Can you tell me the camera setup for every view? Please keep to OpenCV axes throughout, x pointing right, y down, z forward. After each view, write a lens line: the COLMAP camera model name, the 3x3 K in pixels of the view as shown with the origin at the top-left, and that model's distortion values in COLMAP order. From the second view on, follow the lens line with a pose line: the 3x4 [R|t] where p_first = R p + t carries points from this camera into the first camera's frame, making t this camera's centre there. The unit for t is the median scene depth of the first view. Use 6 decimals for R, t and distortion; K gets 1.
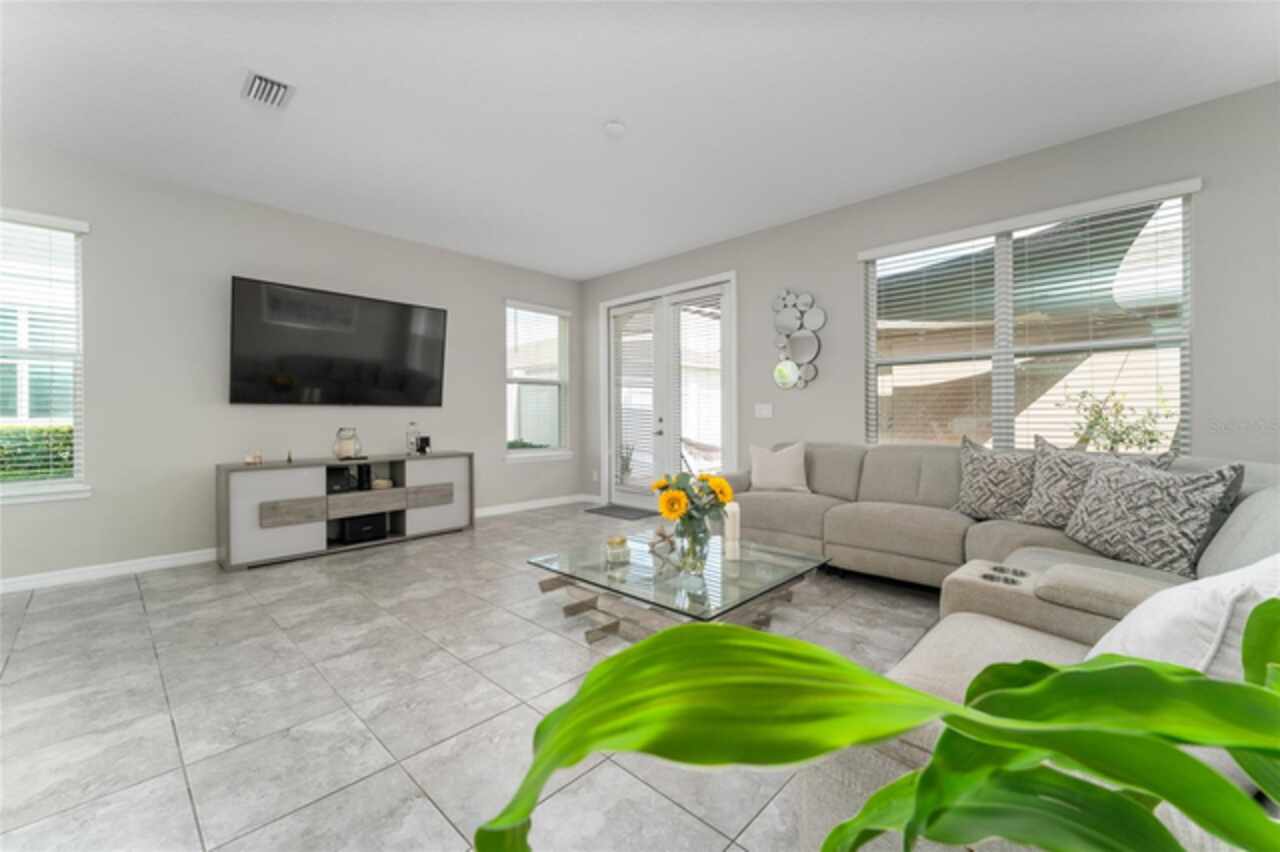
lens RADIAL K [[514.2, 0, 641.9], [0, 514.2, 417.8], [0, 0, 1]] dist [-0.001370, 0.000069]
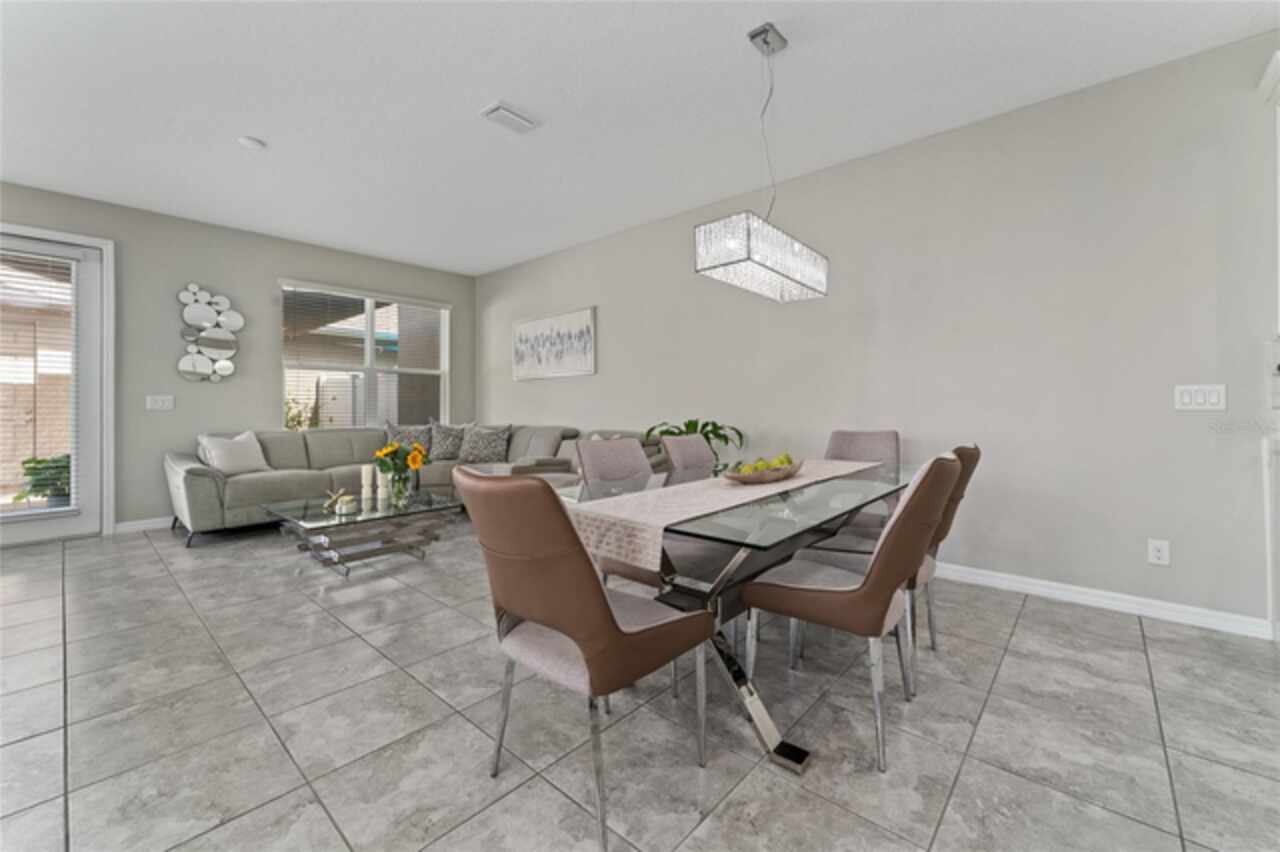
lens RADIAL K [[514.2, 0, 641.9], [0, 514.2, 417.8], [0, 0, 1]] dist [-0.001370, 0.000069]
pose [[-0.034728, -0.019473, 0.999207, -1.154137], [0.000773, 0.999809, 0.019512, -0.004095], [-0.999396, 0.001450, -0.034707, 0.207569]]
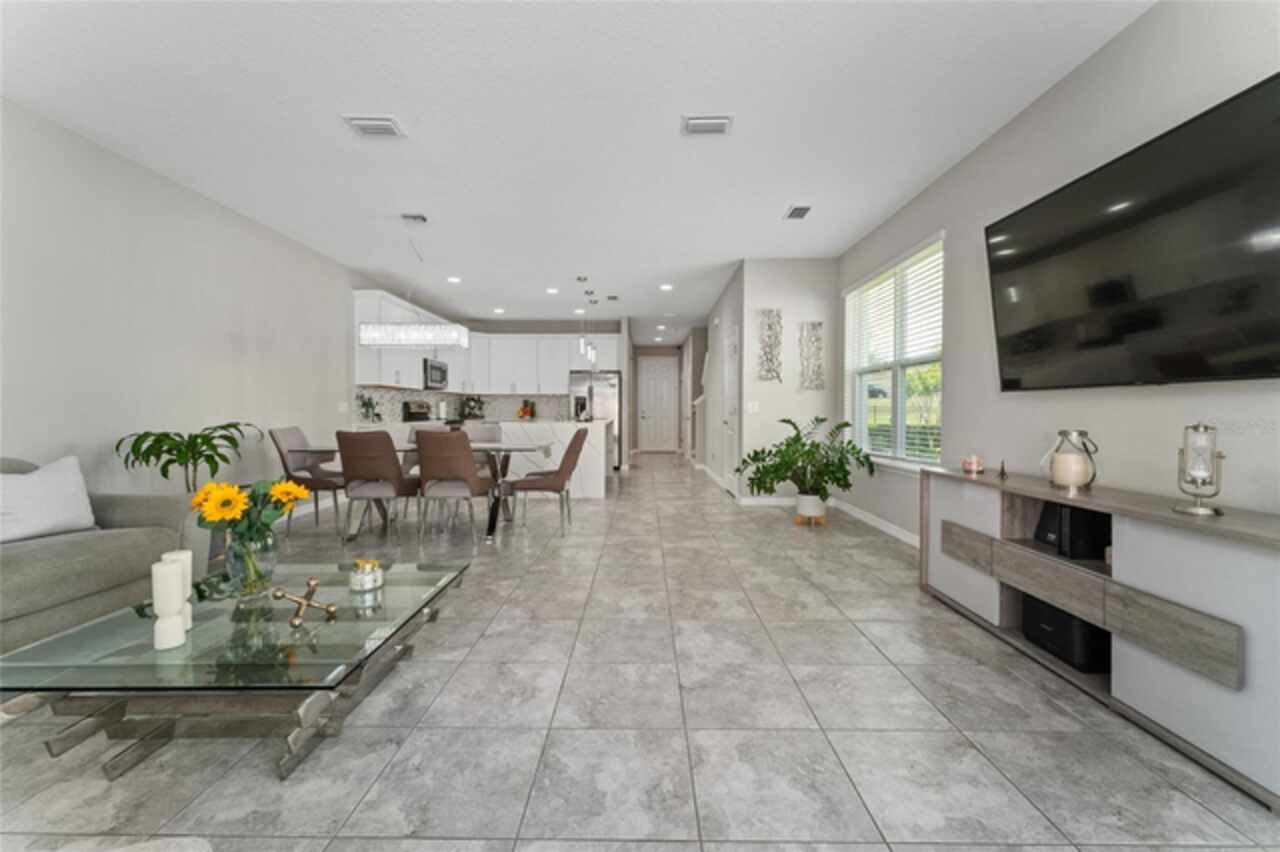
lens RADIAL K [[514.2, 0, 641.9], [0, 514.2, 417.8], [0, 0, 1]] dist [-0.001370, 0.000069]
pose [[-0.732123, 0.014701, -0.681014, 0.149375], [0.001796, 0.999805, 0.019651, -0.009318], [0.681170, 0.013164, -0.732007, 1.524050]]
